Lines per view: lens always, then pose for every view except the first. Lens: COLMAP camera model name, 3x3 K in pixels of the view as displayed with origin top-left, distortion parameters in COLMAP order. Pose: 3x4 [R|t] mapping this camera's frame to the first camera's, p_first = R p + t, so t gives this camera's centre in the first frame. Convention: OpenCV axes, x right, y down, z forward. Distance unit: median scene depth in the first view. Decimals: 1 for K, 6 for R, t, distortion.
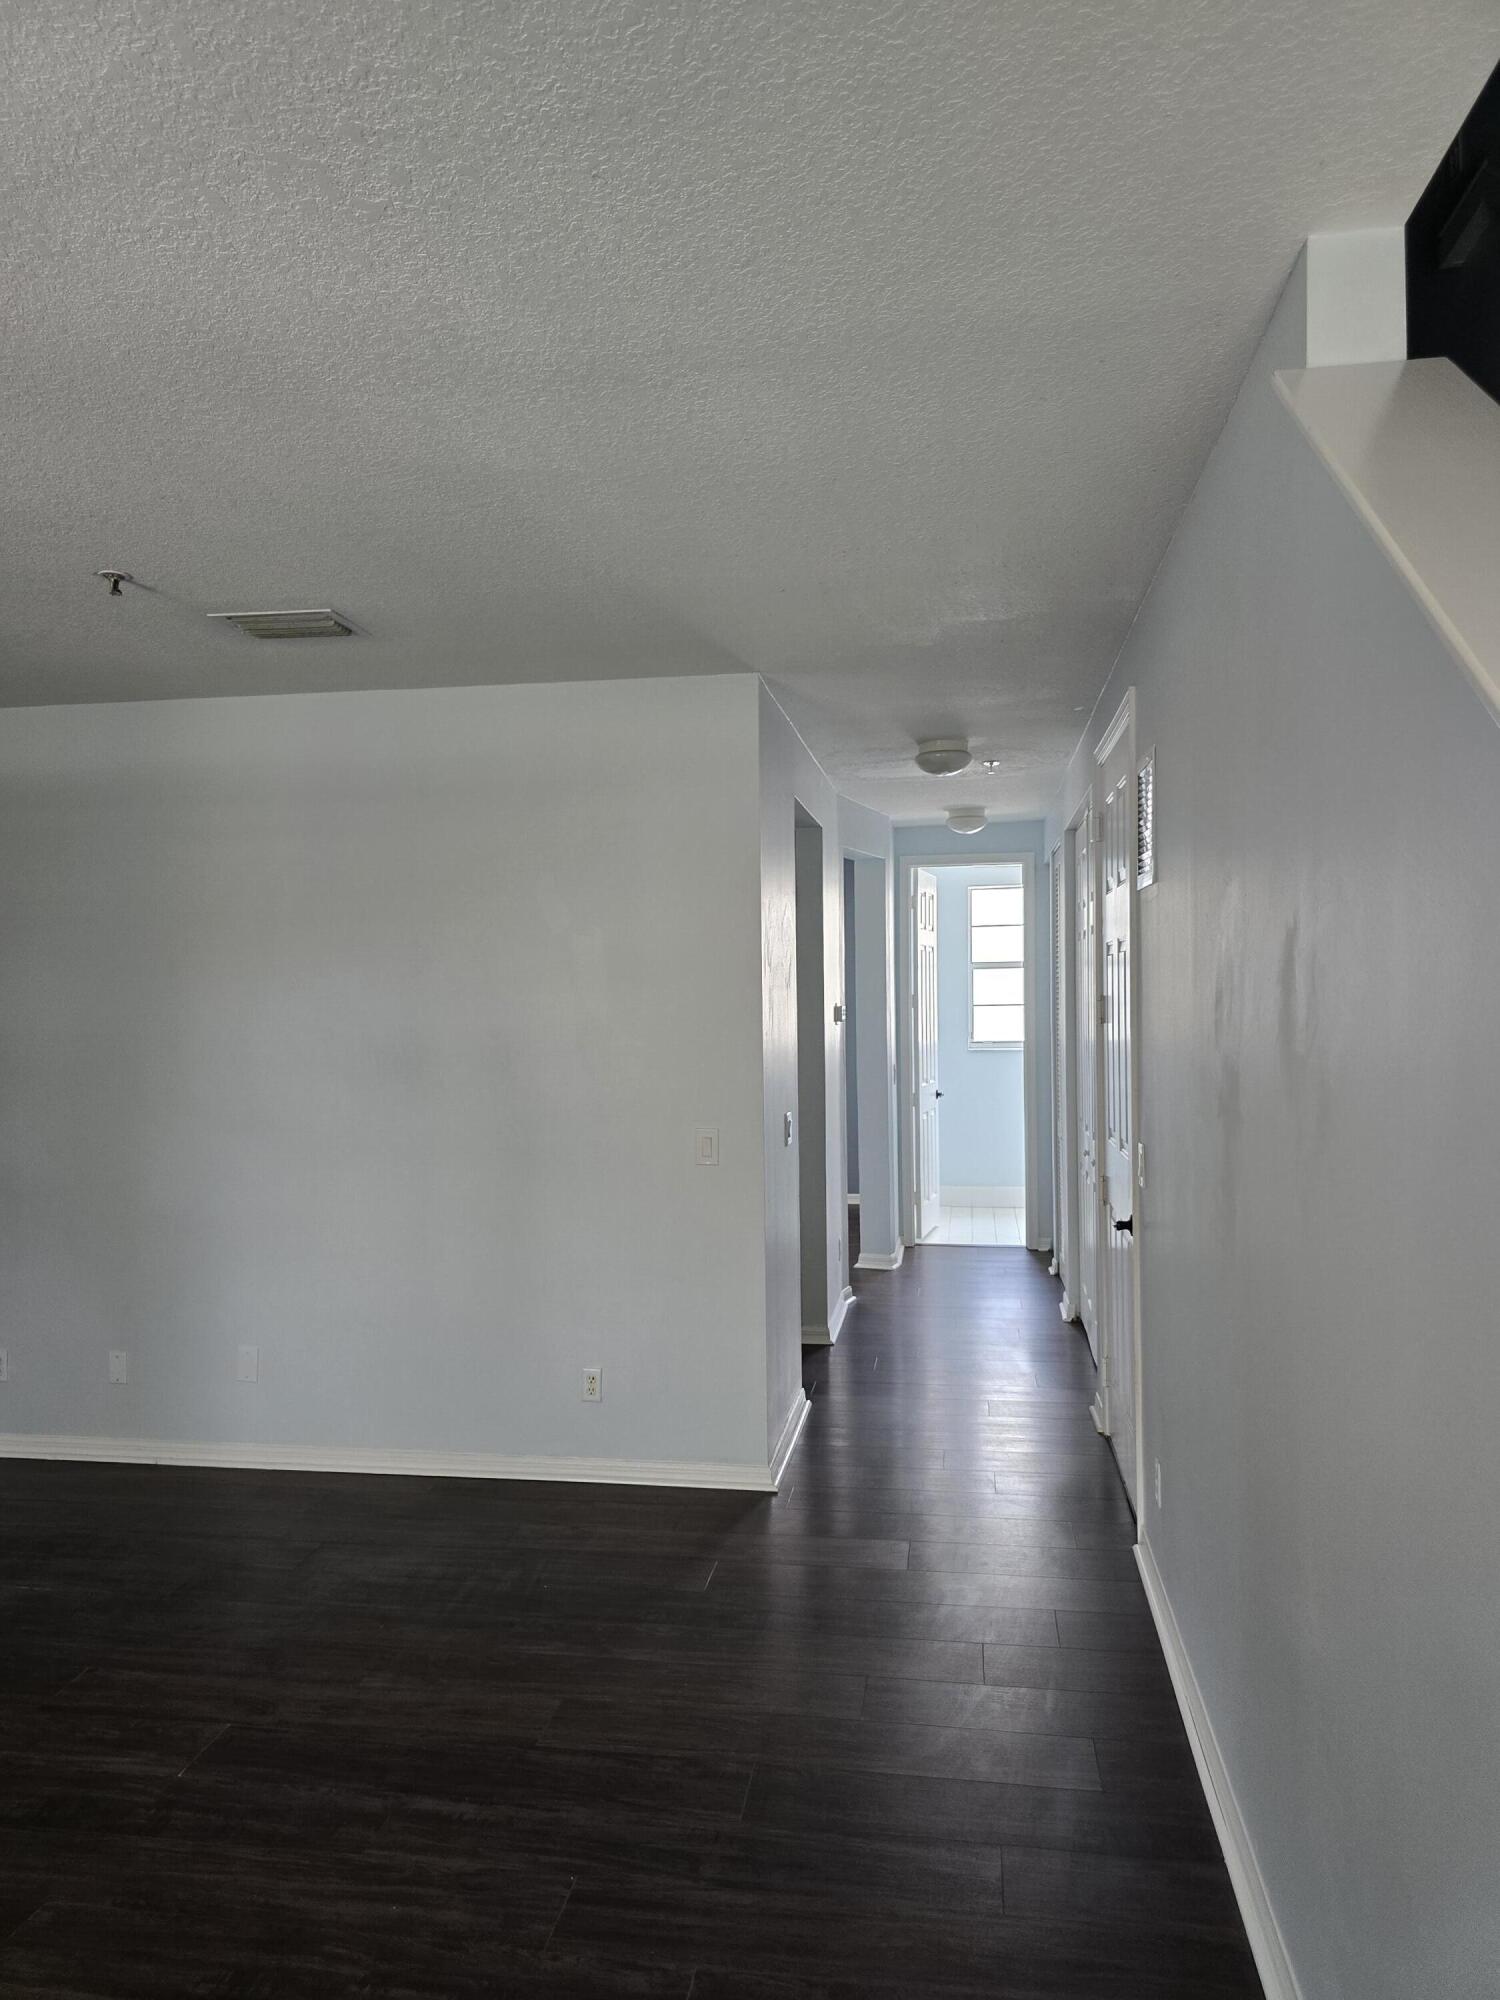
lens RADIAL K [[1359.2, 0, 781.0], [0, 1359.2, 1012.3], [0, 0, 1]] dist [0.056215, -0.053798]
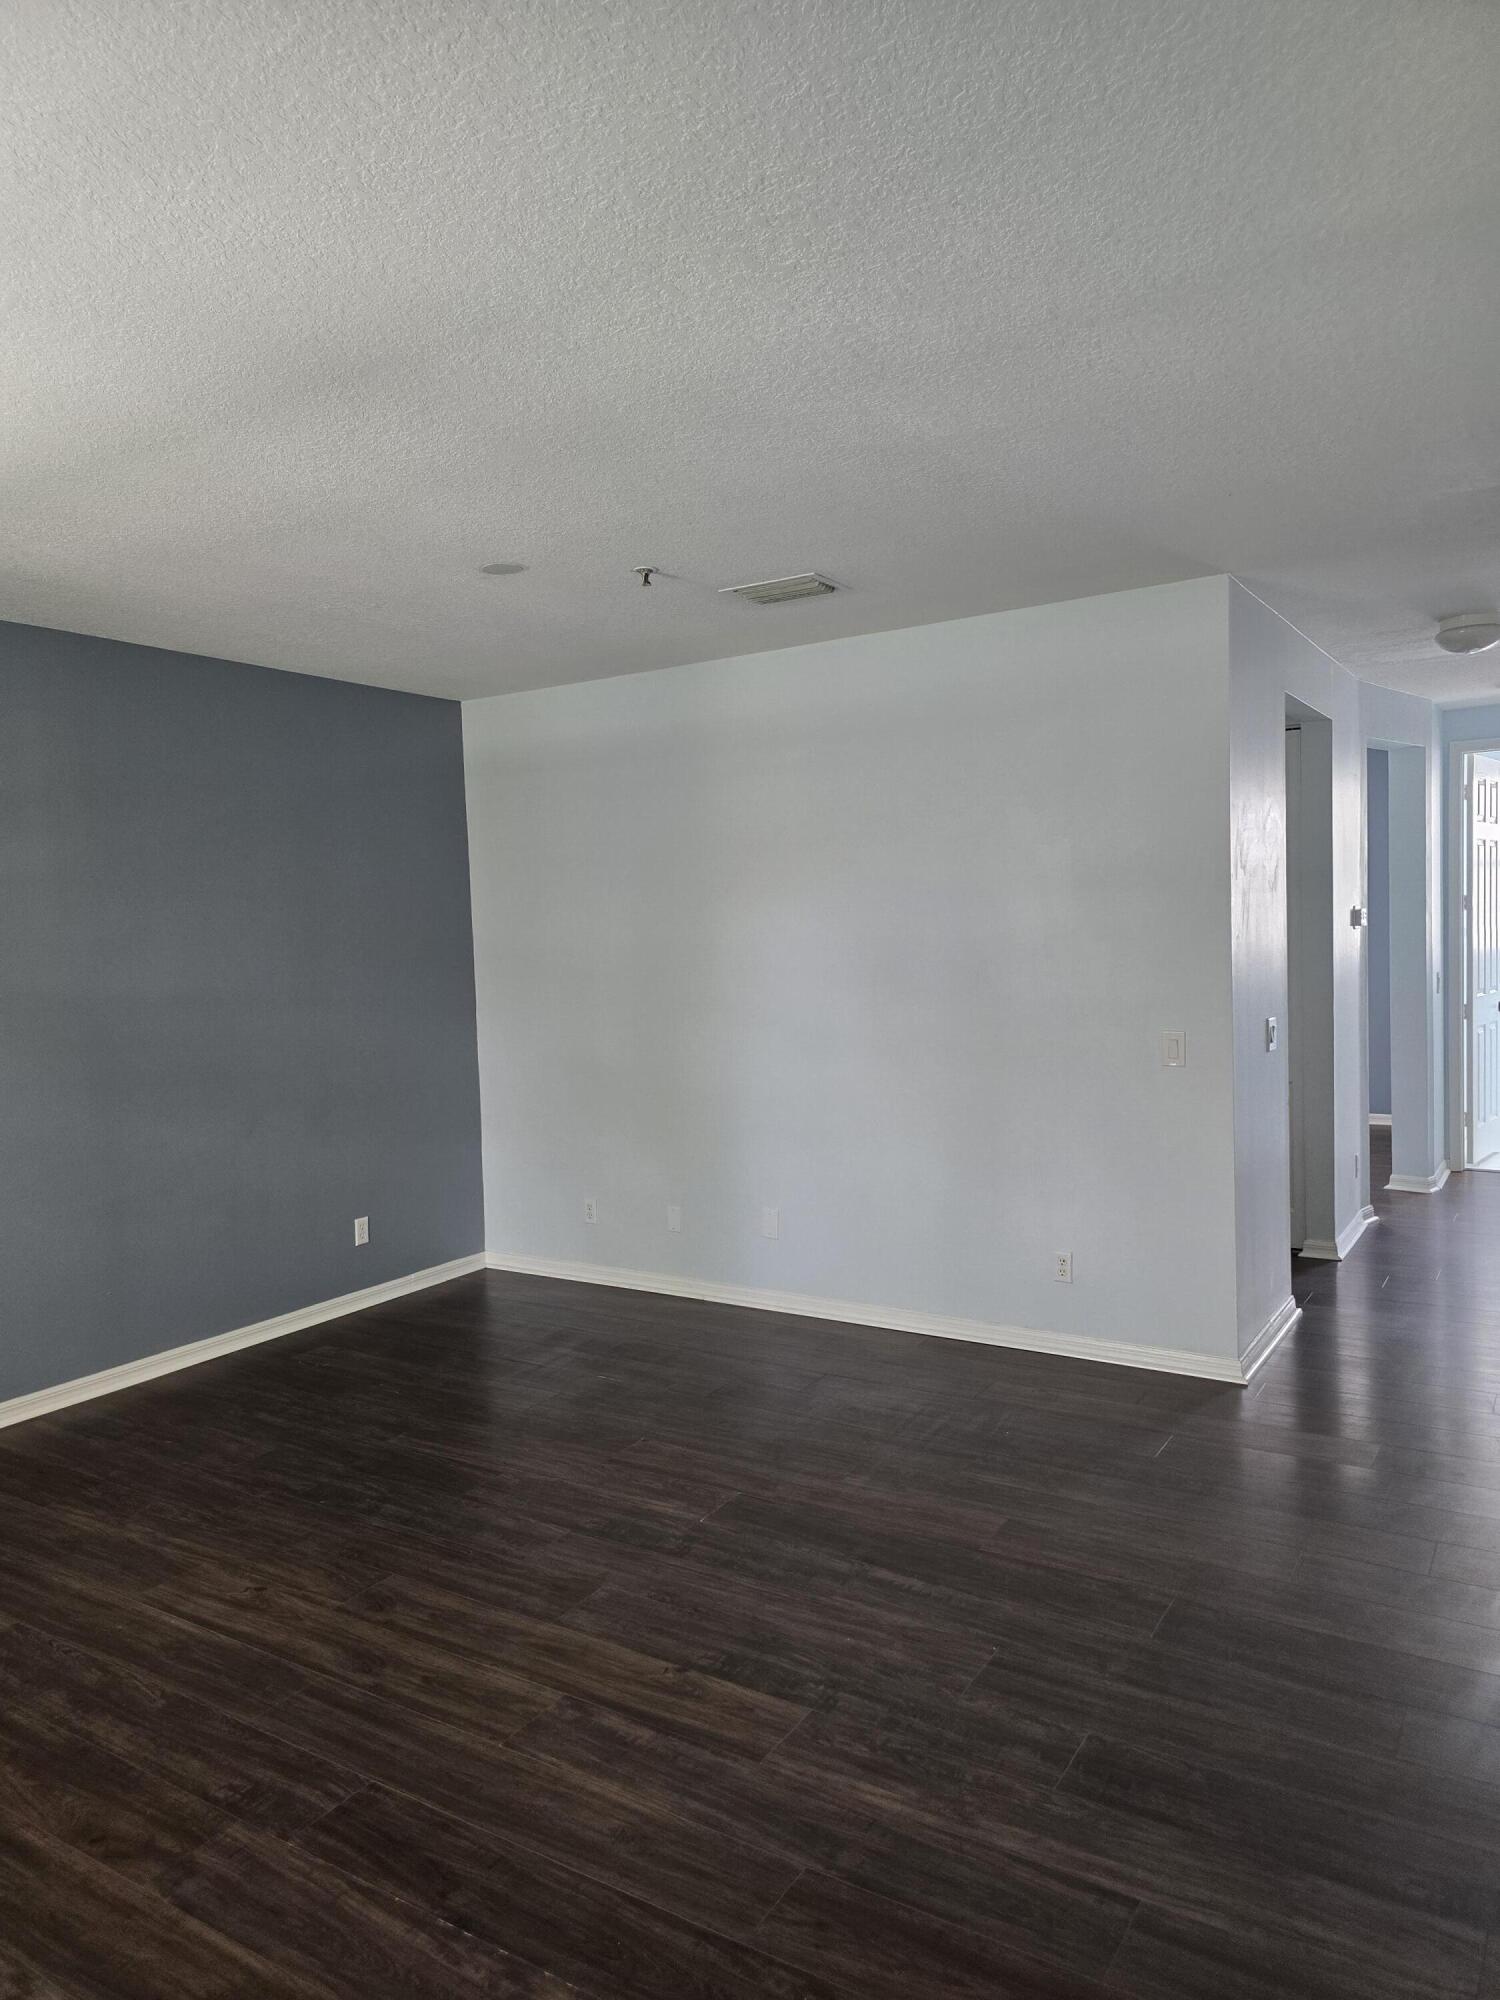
lens RADIAL K [[1359.2, 0, 751.4], [0, 1359.2, 985.7], [0, 0, 1]] dist [0.056215, -0.053798]
pose [[0.915996, -0.002448, -0.401179, 0.090674], [0.019508, 0.999070, 0.038445, 0.008375], [0.400712, -0.043042, 0.915192, -0.093574]]
